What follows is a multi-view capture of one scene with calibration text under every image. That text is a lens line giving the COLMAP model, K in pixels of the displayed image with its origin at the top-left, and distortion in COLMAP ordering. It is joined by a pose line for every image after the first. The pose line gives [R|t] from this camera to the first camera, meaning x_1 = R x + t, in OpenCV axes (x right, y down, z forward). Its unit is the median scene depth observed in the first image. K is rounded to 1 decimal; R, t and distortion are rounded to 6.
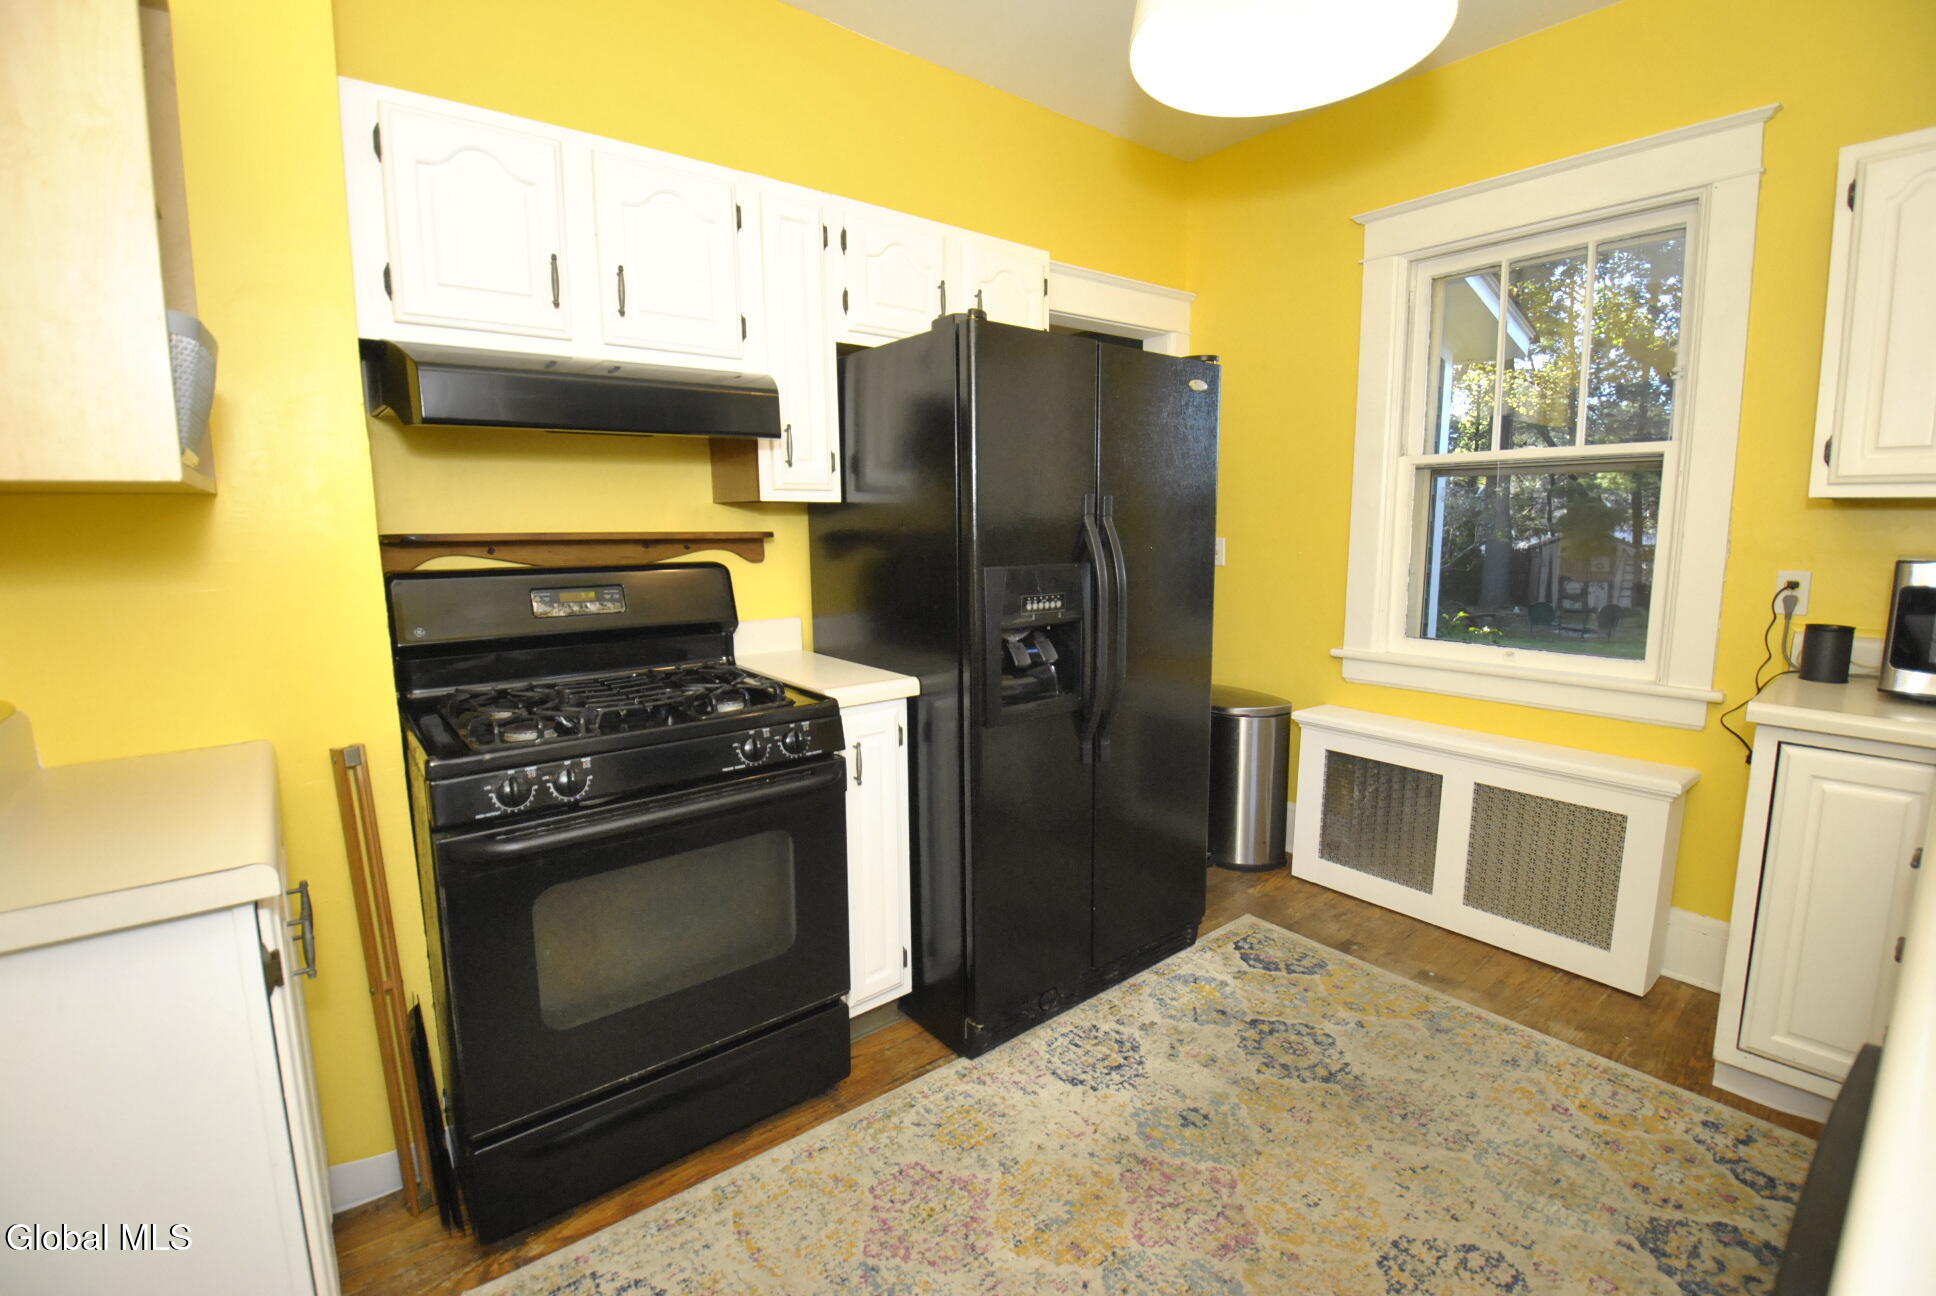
lens RADIAL K [[857.1, 0, 971.2], [0, 857.1, 616.6], [0, 0, 1]] dist [-0.000259, -0.014103]
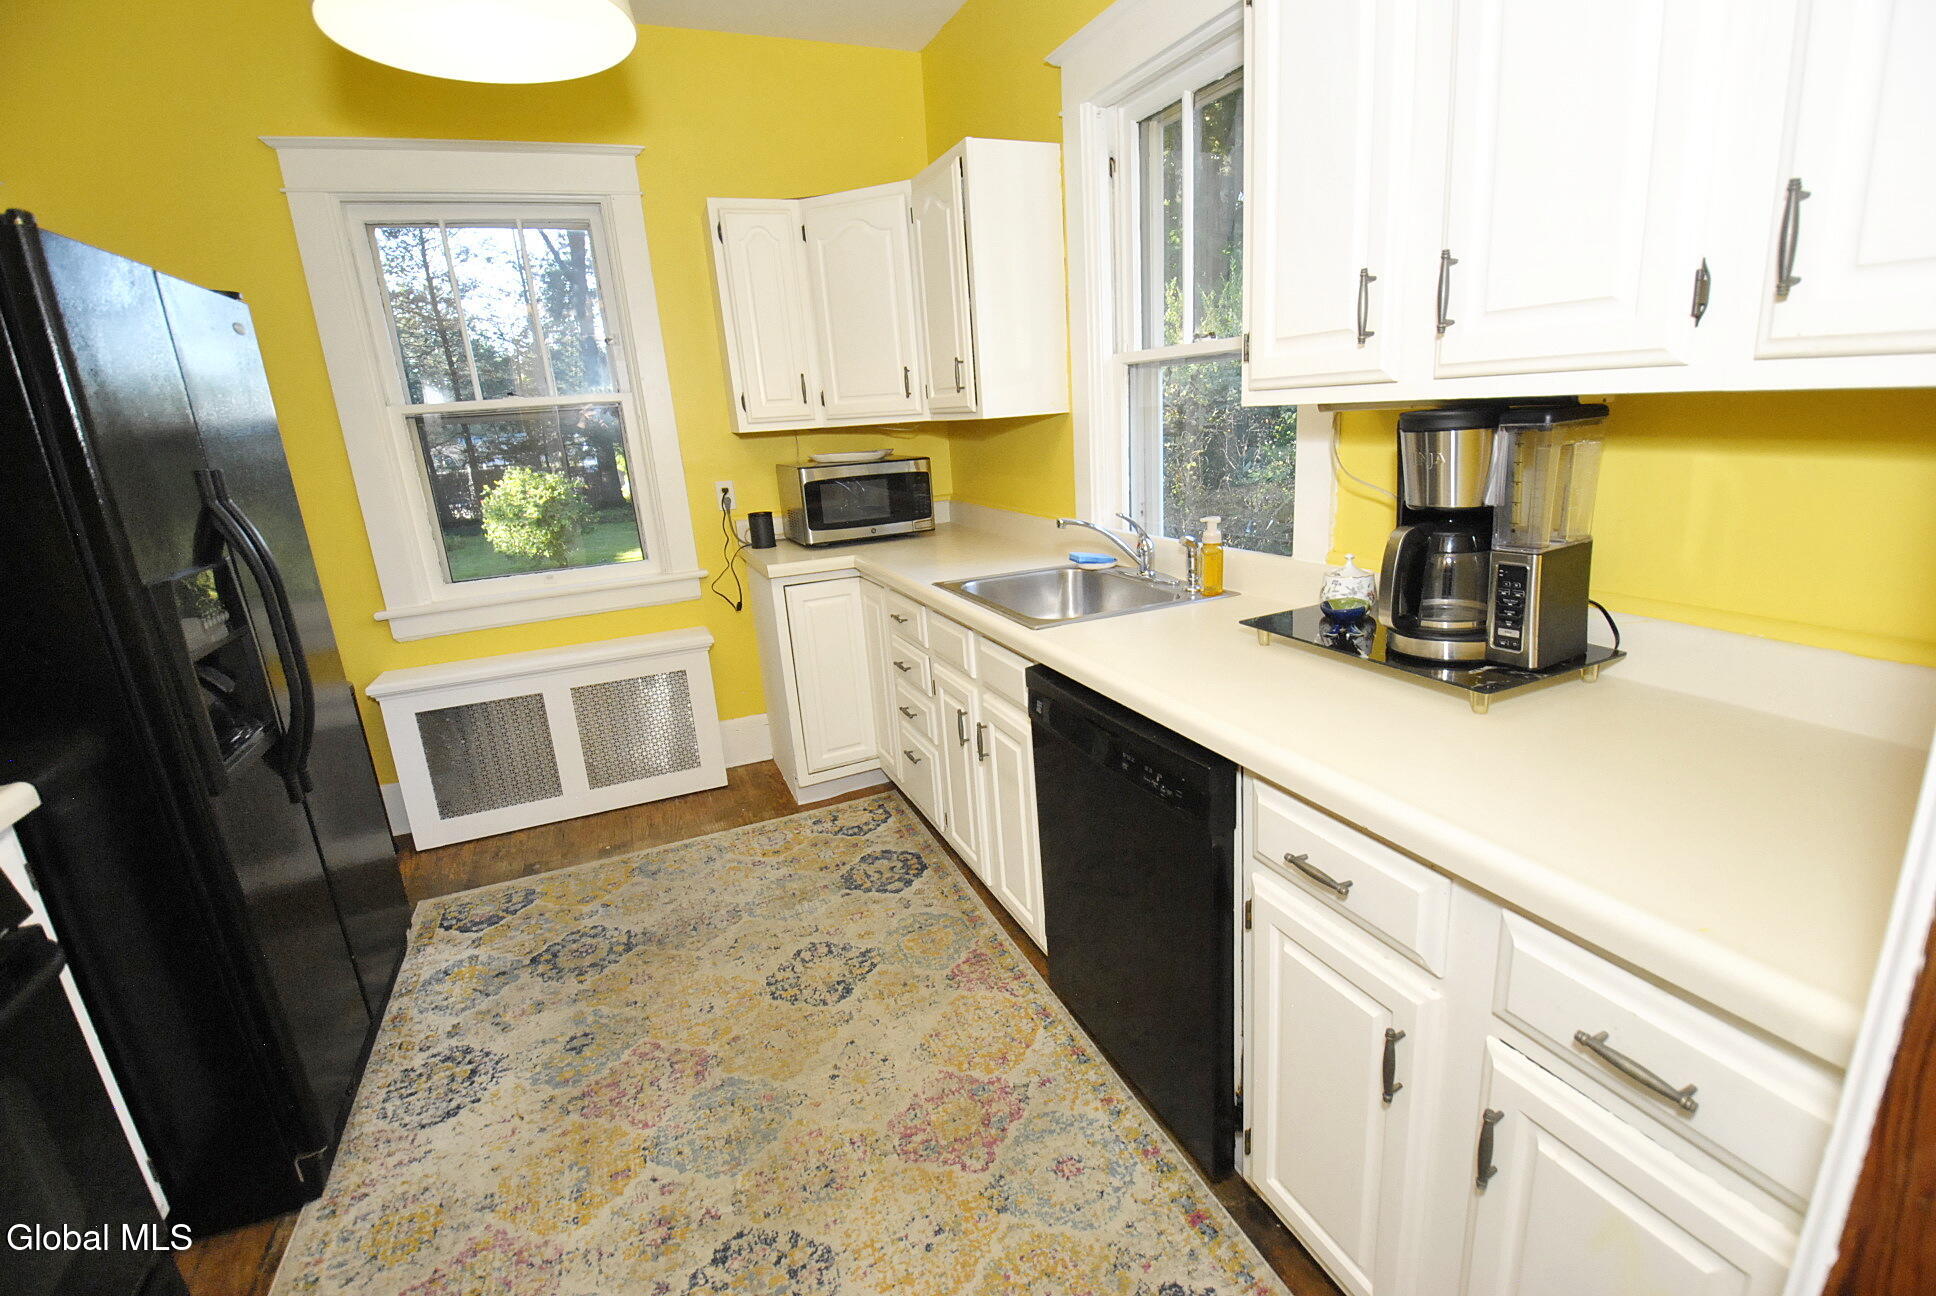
lens RADIAL K [[857.1, 0, 971.2], [0, 857.1, 616.6], [0, 0, 1]] dist [-0.000259, -0.014103]
pose [[0.294708, -0.247441, 0.922995, -0.410471], [0.178486, 0.963148, 0.201216, -0.053882], [-0.938770, 0.105441, 0.328012, 0.113228]]
